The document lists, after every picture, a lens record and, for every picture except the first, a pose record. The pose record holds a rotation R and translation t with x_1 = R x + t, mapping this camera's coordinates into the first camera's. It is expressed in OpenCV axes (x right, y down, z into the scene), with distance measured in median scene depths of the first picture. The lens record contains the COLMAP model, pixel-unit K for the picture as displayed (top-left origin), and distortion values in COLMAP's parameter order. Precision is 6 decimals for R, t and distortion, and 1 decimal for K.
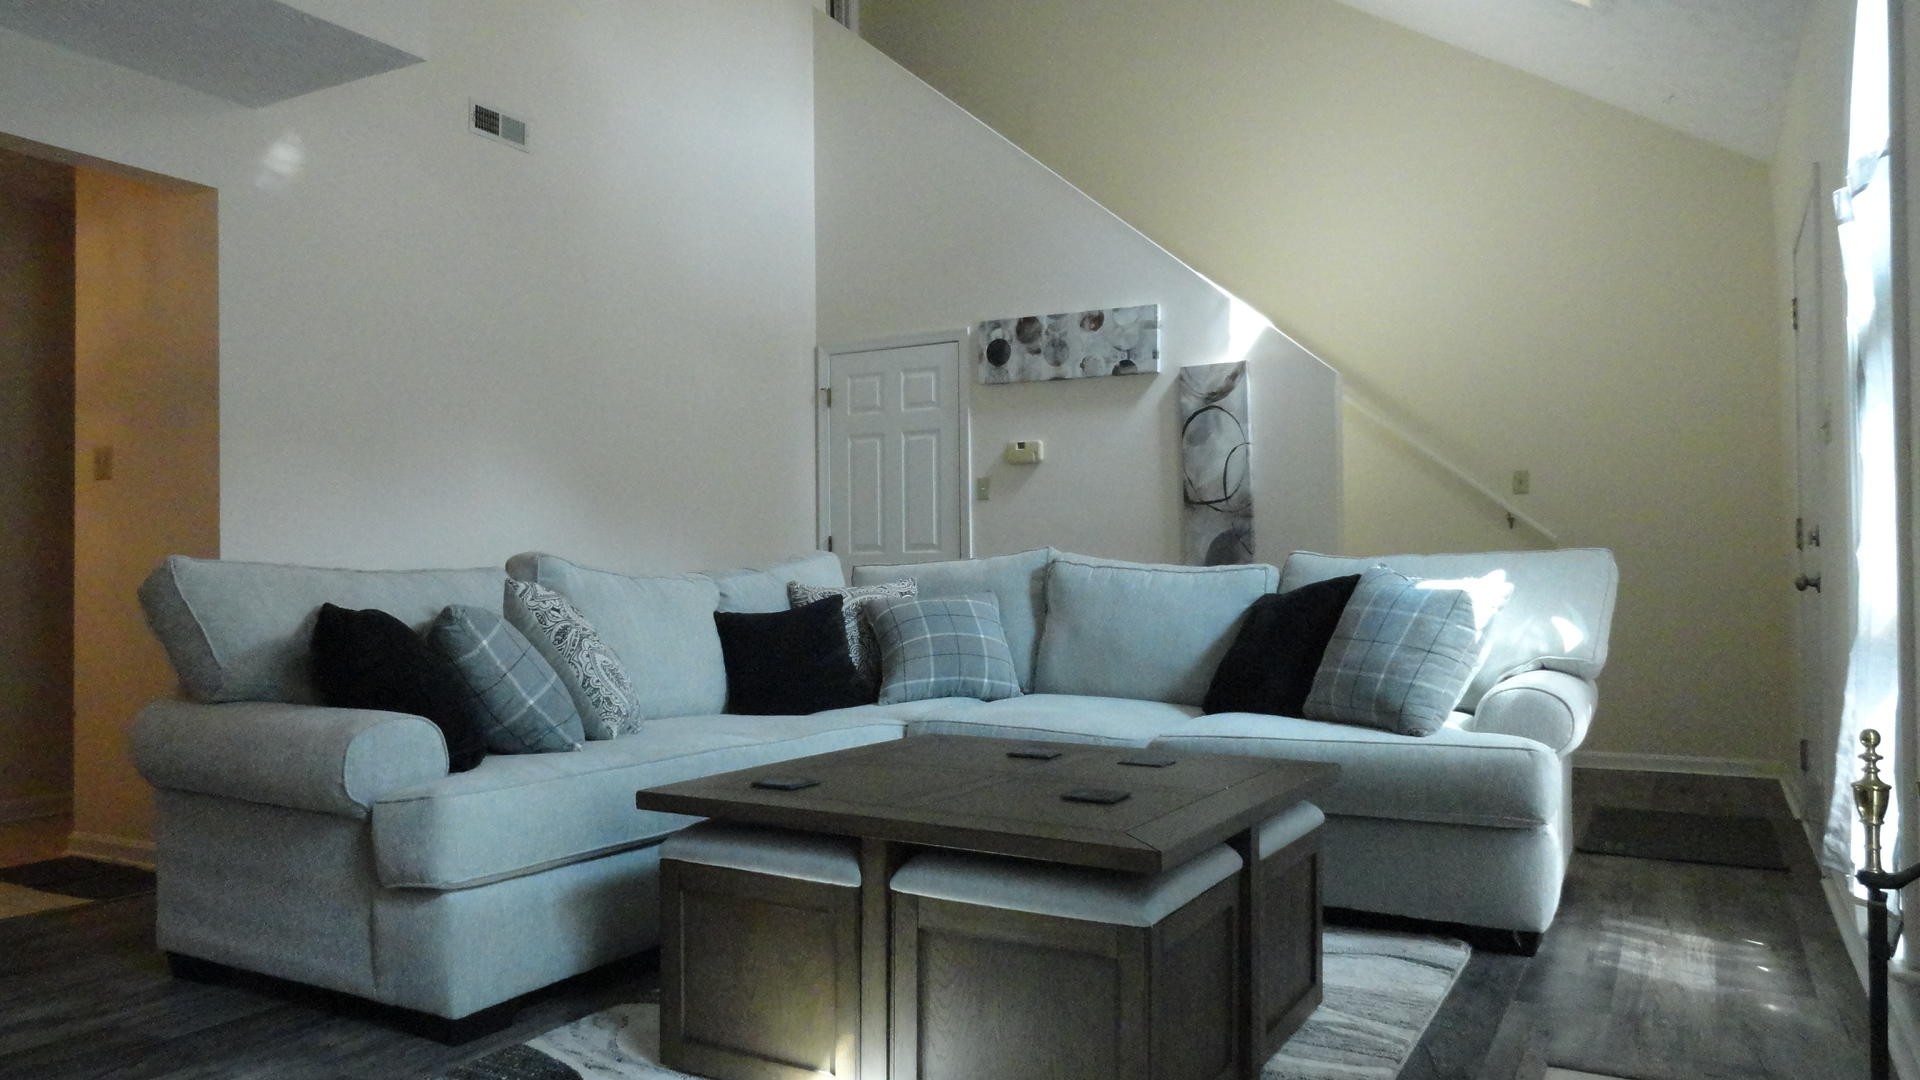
lens RADIAL K [[1290.1, 0, 957.7], [0, 1290.1, 547.5], [0, 0, 1]] dist [-0.002225, 0.004332]
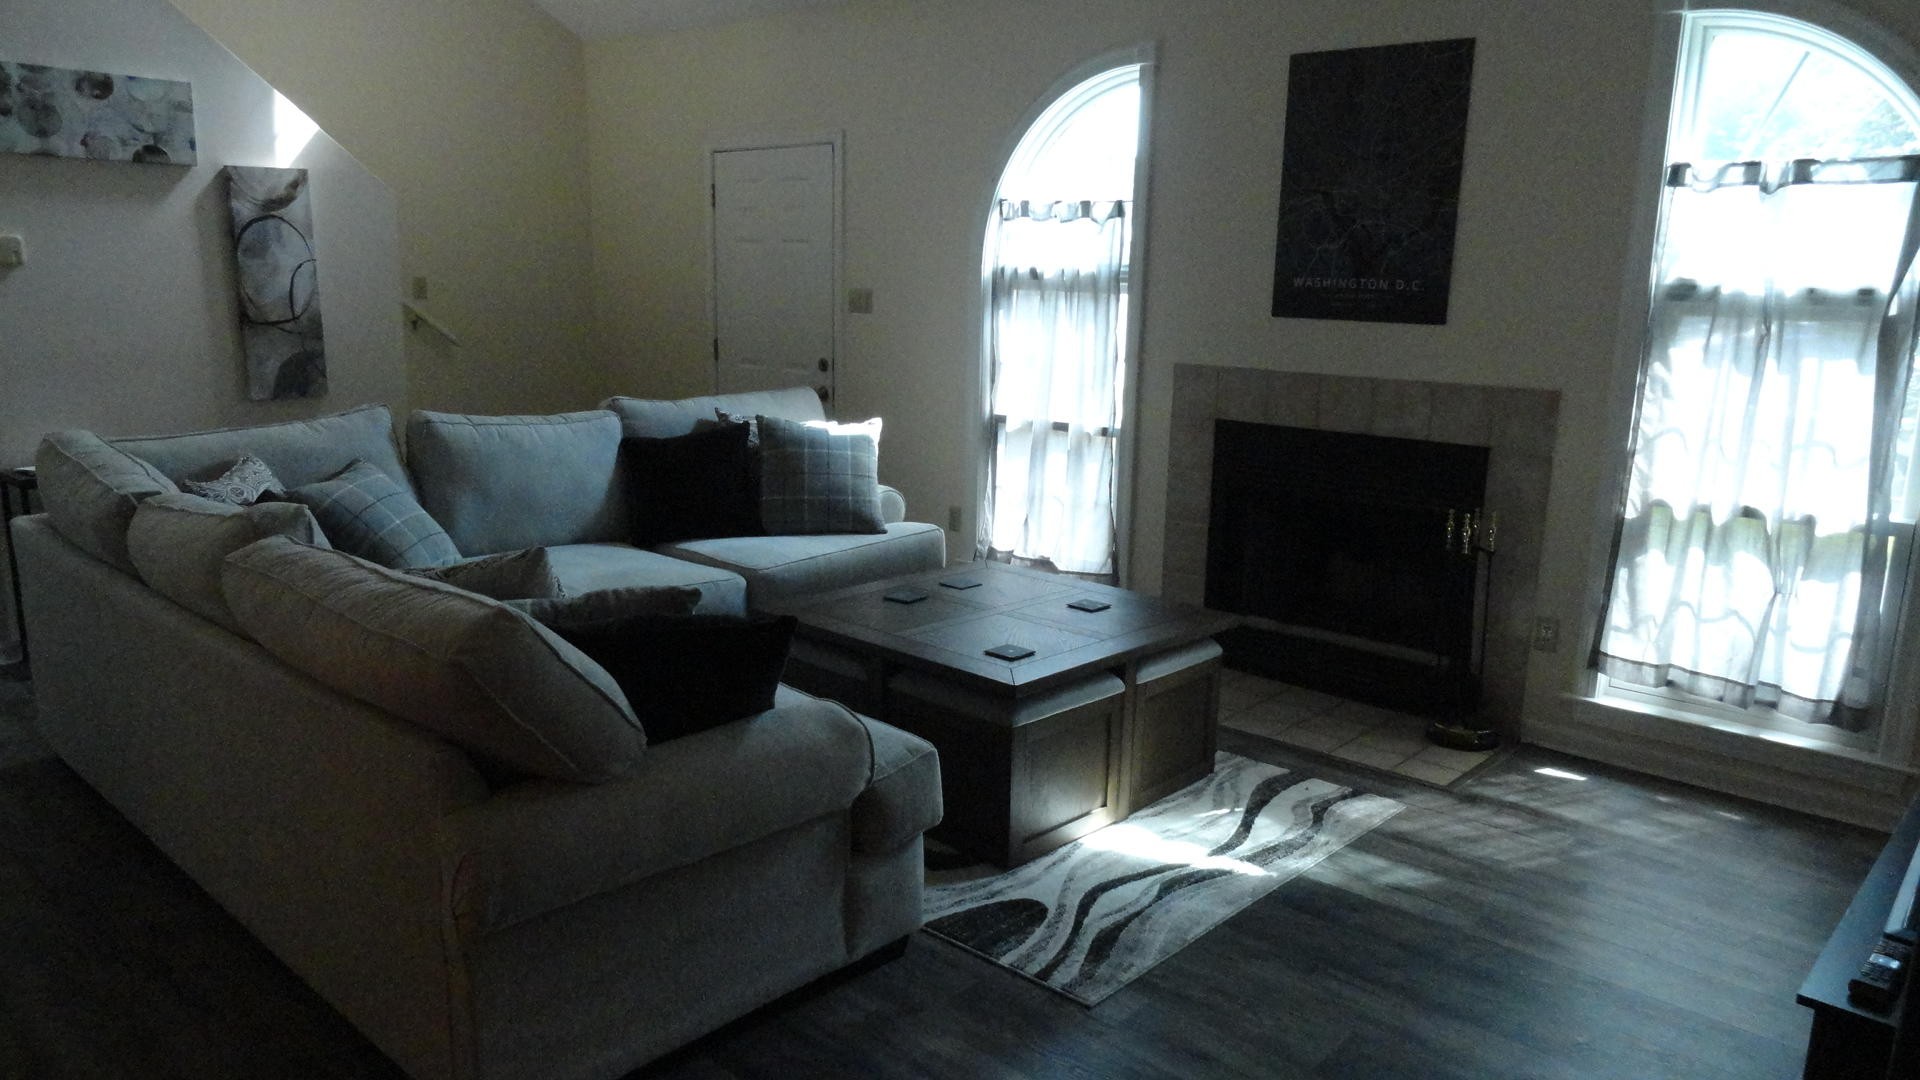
lens RADIAL K [[1290.1, 0, 940.9], [0, 1290.1, 536.5], [0, 0, 1]] dist [-0.002225, 0.004332]
pose [[0.257980, -0.184168, 0.948435, -0.573019], [-0.035464, 0.979197, 0.199788, -0.084444], [-0.965499, -0.085177, 0.246082, 0.294730]]
